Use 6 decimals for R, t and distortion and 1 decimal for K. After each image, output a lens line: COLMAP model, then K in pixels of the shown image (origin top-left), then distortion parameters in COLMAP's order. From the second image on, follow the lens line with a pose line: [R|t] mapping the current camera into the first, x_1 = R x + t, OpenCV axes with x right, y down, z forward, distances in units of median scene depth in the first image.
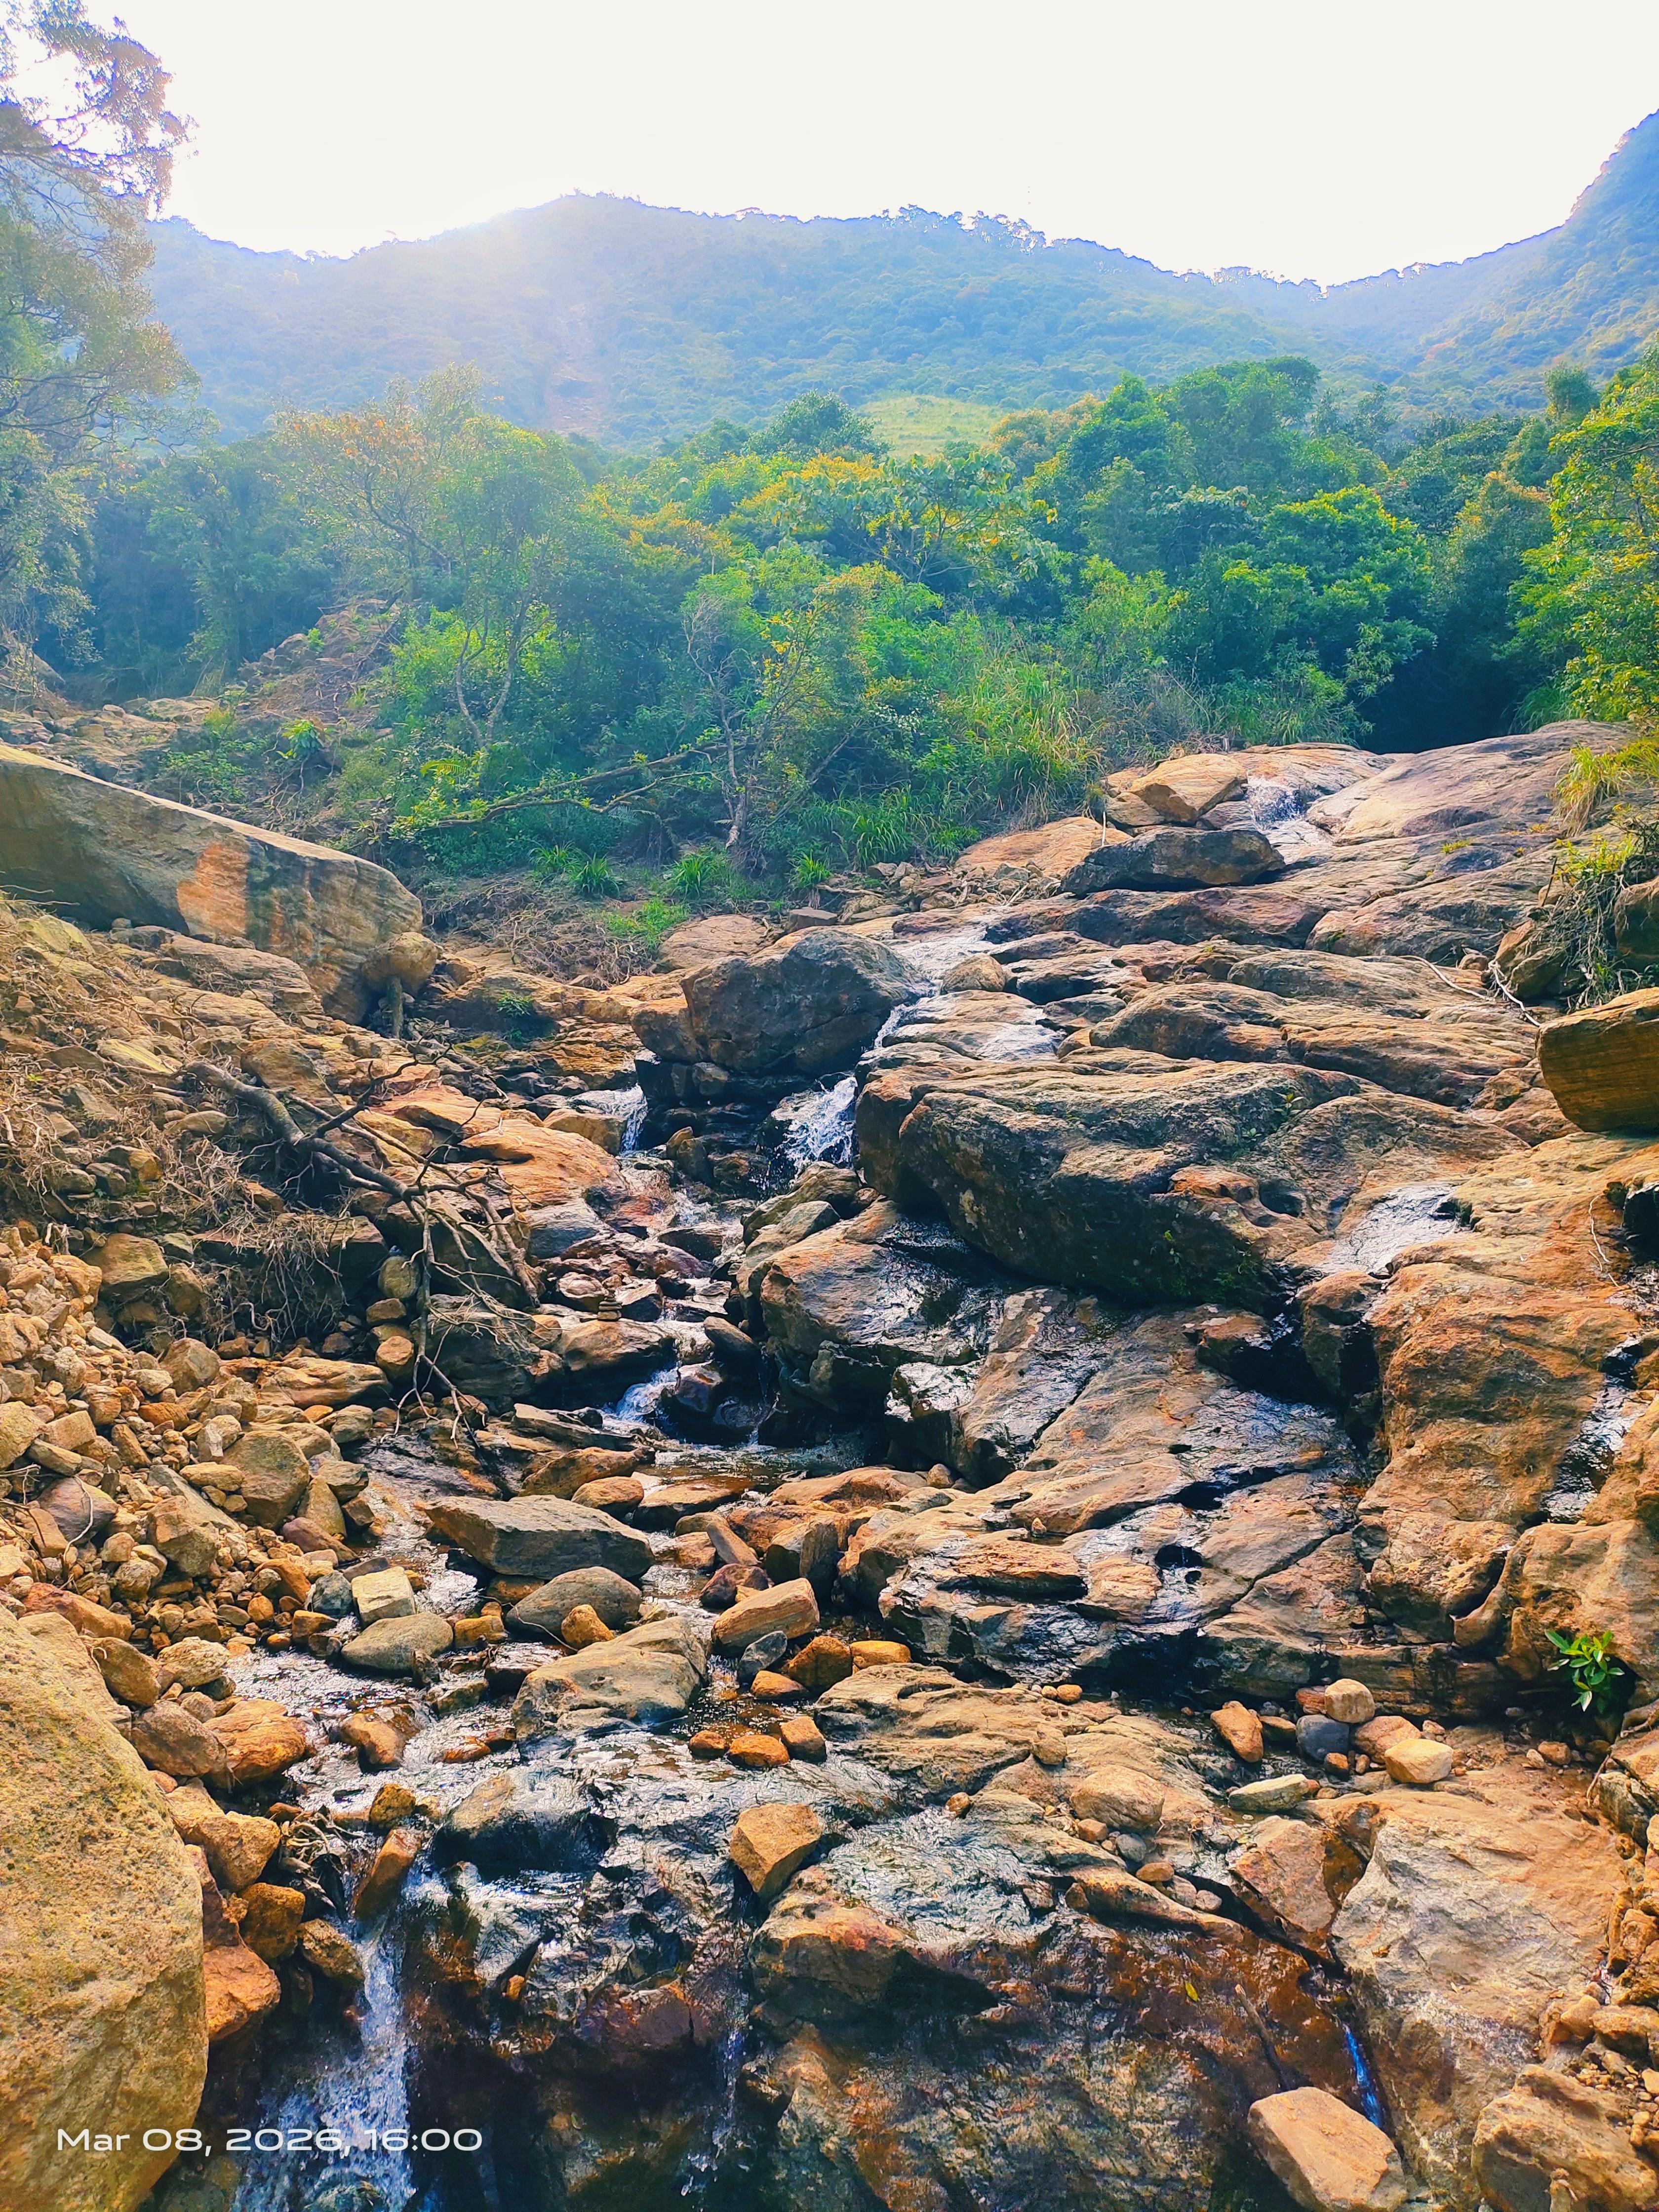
lens RADIAL K [[1616.9, 0, 827.9], [0, 1616.9, 1108.1], [0, 0, 1]] dist [0.046745, -0.044702]
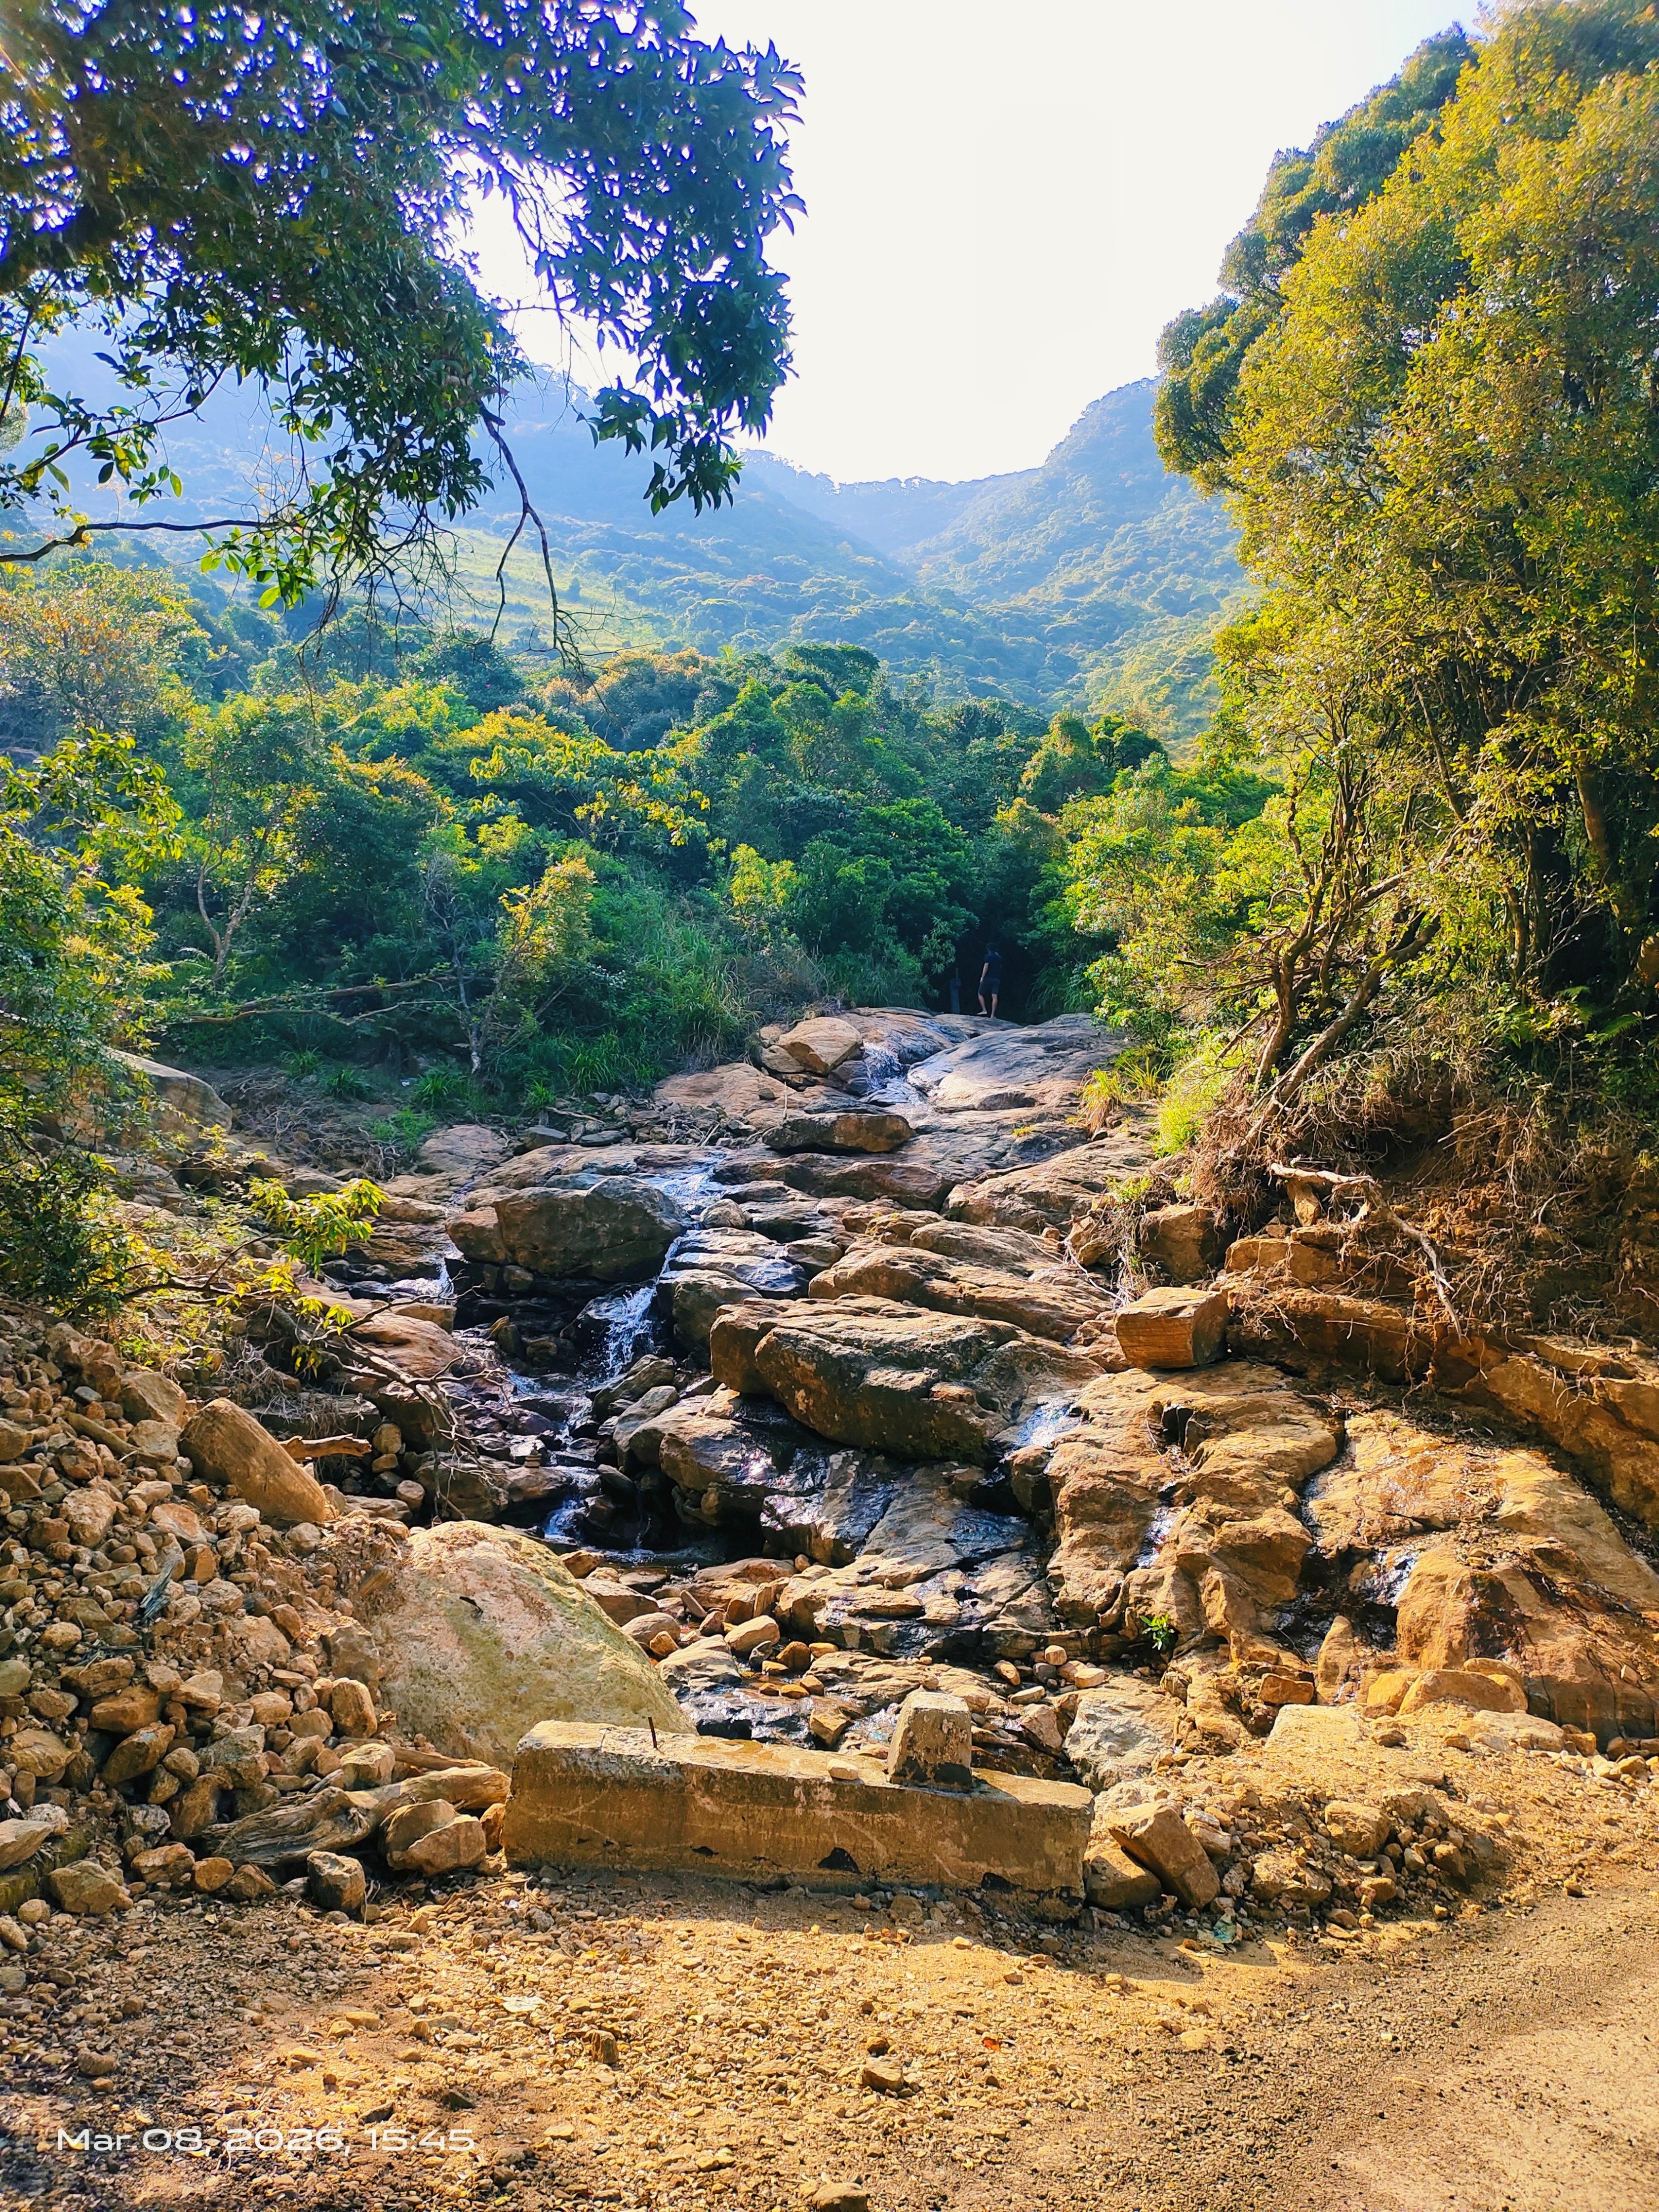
lens RADIAL K [[1616.9, 0, 823.8], [0, 1616.9, 1103.5], [0, 0, 1]] dist [0.046745, -0.044702]
pose [[0.952372, 0.062175, 0.298534, -0.419280], [-0.040048, 0.996016, -0.079679, -0.114273], [-0.302299, 0.063928, 0.951067, -0.635075]]
